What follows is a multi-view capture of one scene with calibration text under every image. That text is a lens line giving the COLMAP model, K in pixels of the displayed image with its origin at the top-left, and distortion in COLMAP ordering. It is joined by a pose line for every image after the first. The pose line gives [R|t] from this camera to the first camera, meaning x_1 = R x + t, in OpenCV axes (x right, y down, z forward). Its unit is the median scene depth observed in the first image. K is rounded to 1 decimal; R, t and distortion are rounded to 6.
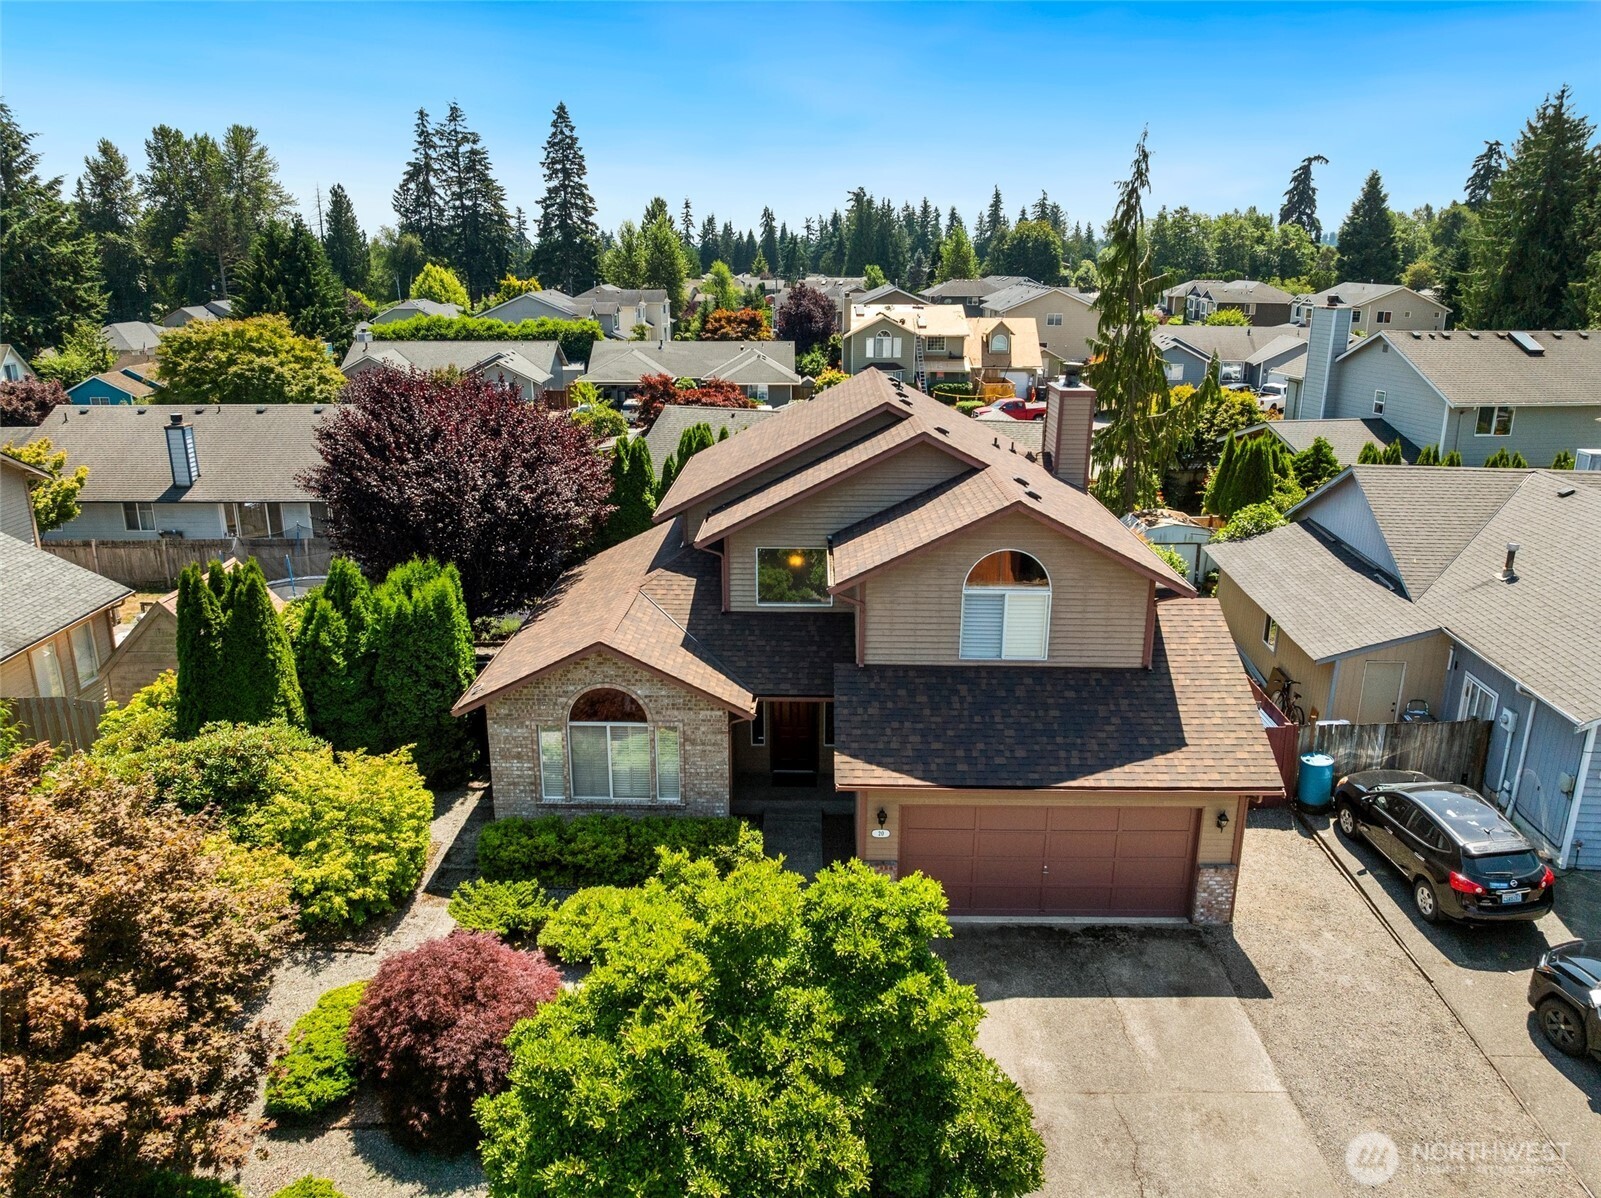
lens RADIAL K [[1147.2, 0, 800.5], [0, 1147.2, 599.0], [0, 0, 1]] dist [-0.042769, -0.001831]
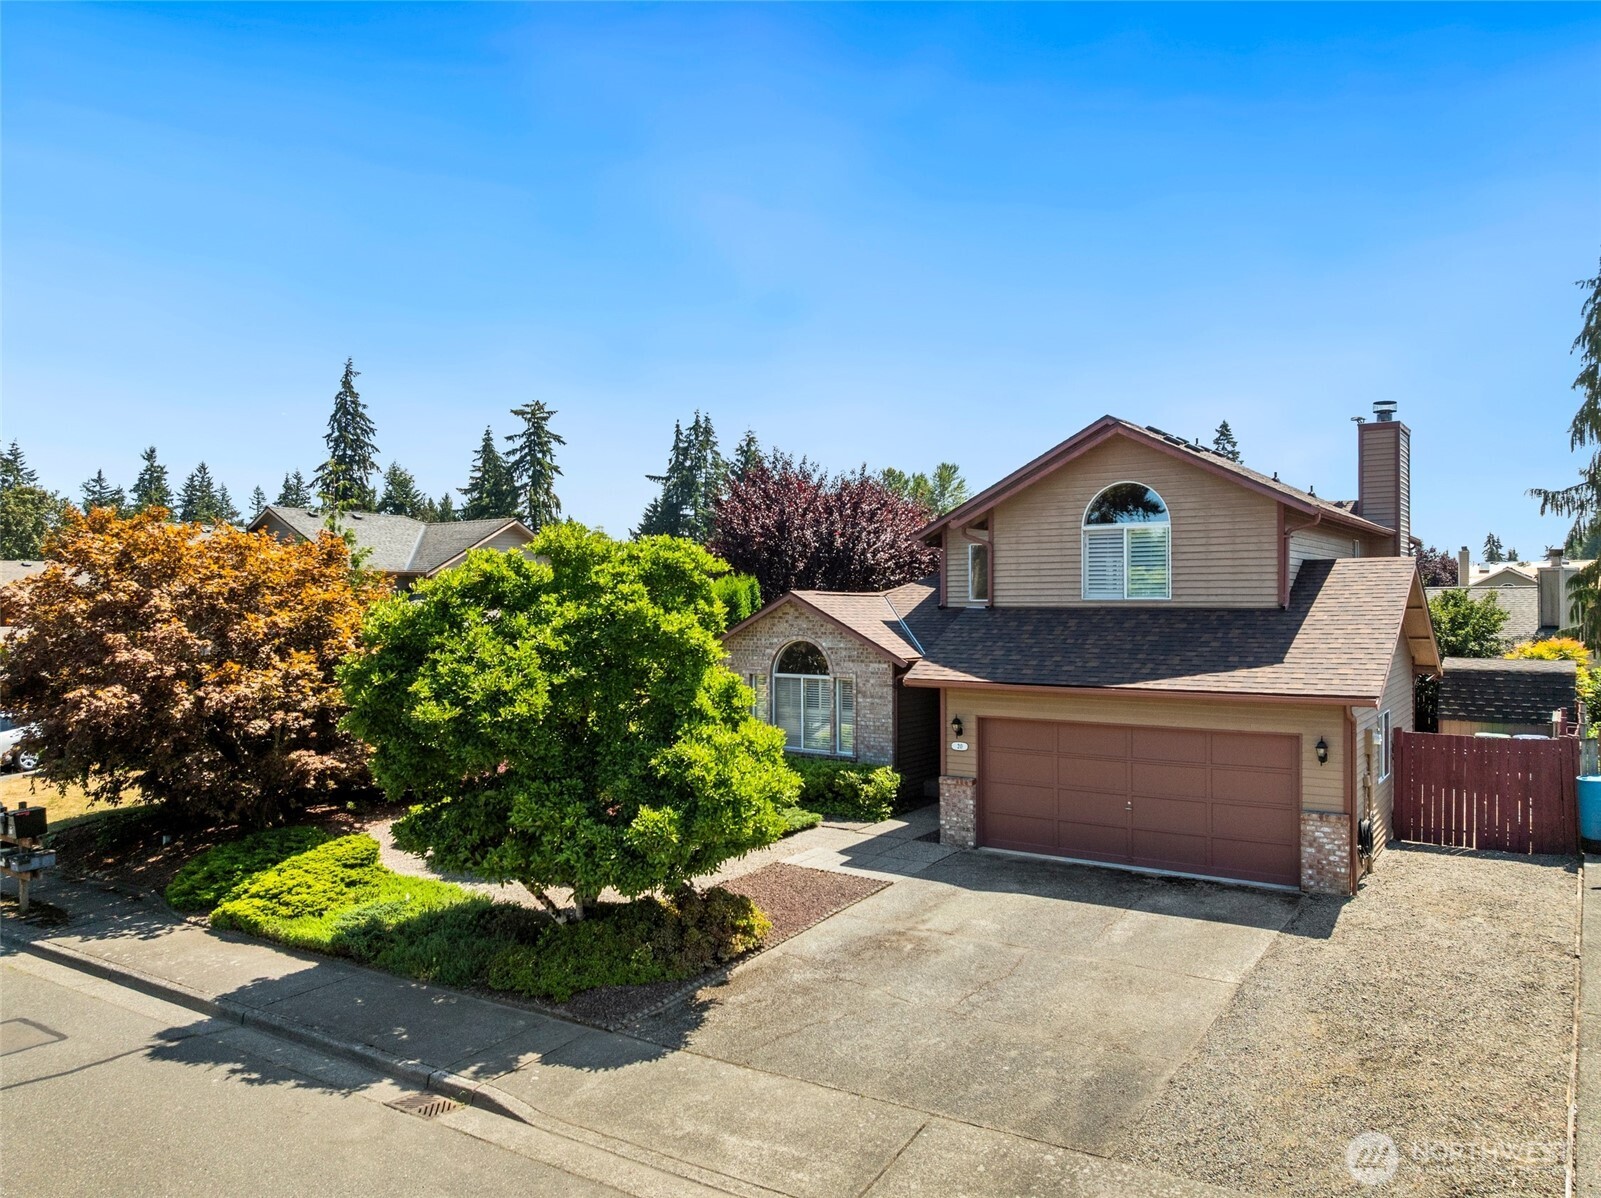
lens RADIAL K [[1147.2, 0, 800.5], [0, 1147.2, 599.0], [0, 0, 1]] dist [-0.042769, -0.001831]
pose [[0.825288, -0.008318, -0.564650, 0.472922], [-0.158764, 0.956144, -0.246133, 0.318173], [0.541935, 0.292777, 0.787774, 0.092726]]
